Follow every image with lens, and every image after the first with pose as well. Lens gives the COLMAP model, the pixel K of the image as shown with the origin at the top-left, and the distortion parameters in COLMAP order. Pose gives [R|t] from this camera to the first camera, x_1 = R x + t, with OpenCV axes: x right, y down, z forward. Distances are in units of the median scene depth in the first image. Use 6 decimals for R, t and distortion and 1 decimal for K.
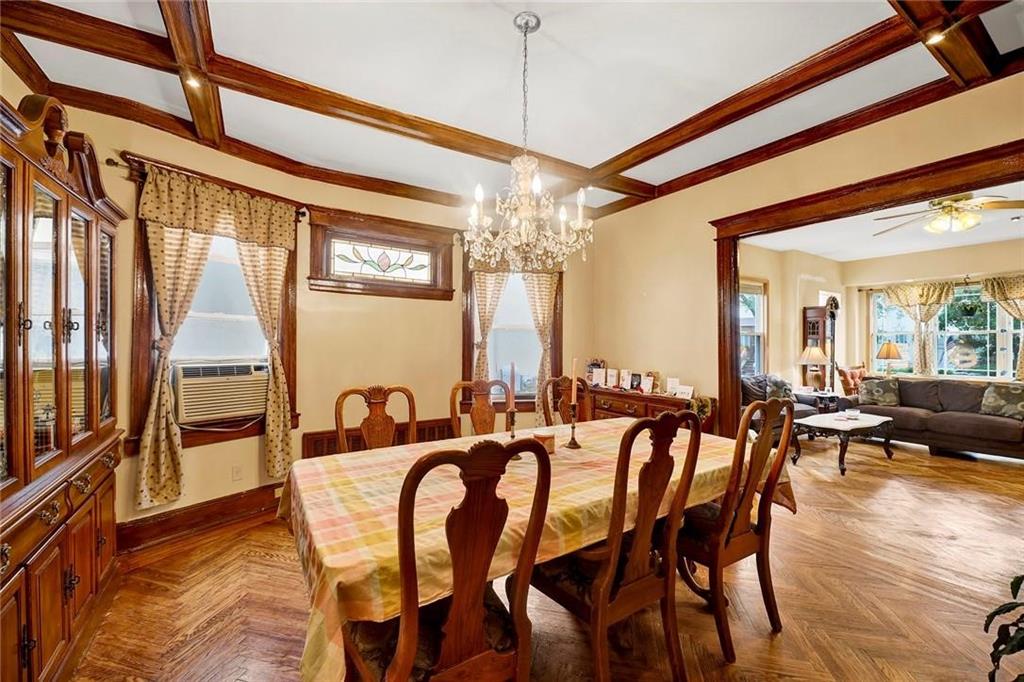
lens RADIAL K [[411.7, 0, 506.0], [0, 411.7, 342.9], [0, 0, 1]] dist [-0.021210, -0.000080]
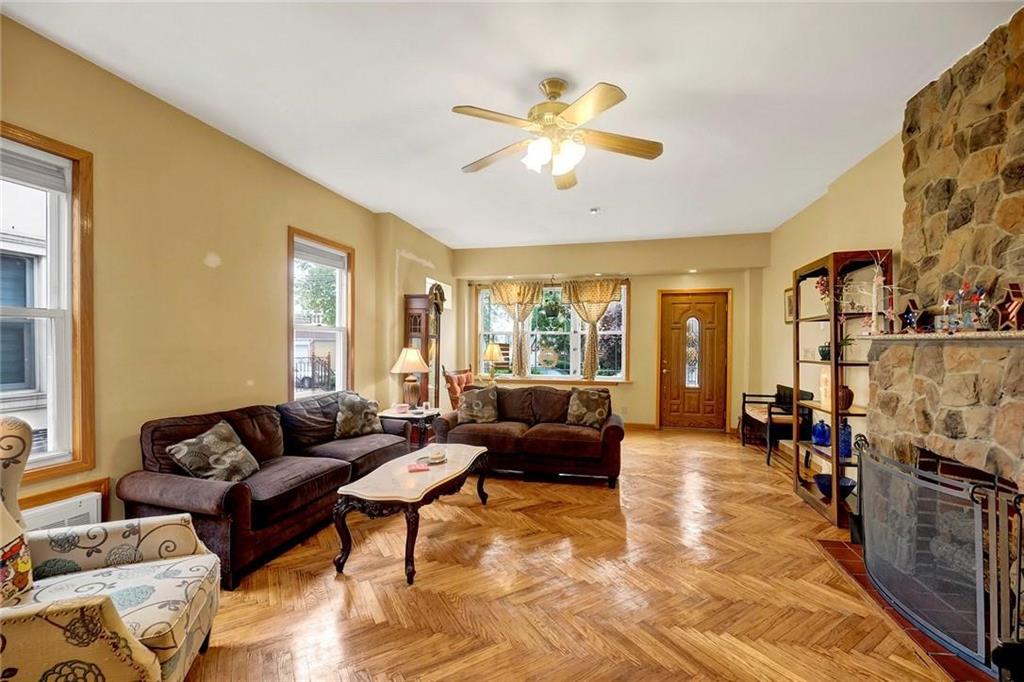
lens RADIAL K [[411.7, 0, 506.0], [0, 411.7, 342.9], [0, 0, 1]] dist [-0.021210, -0.000080]
pose [[0.720318, 0.003777, 0.693633, 0.351001], [-0.005400, 0.999985, 0.000163, -0.000580], [-0.693623, -0.003863, 0.720328, 0.334211]]
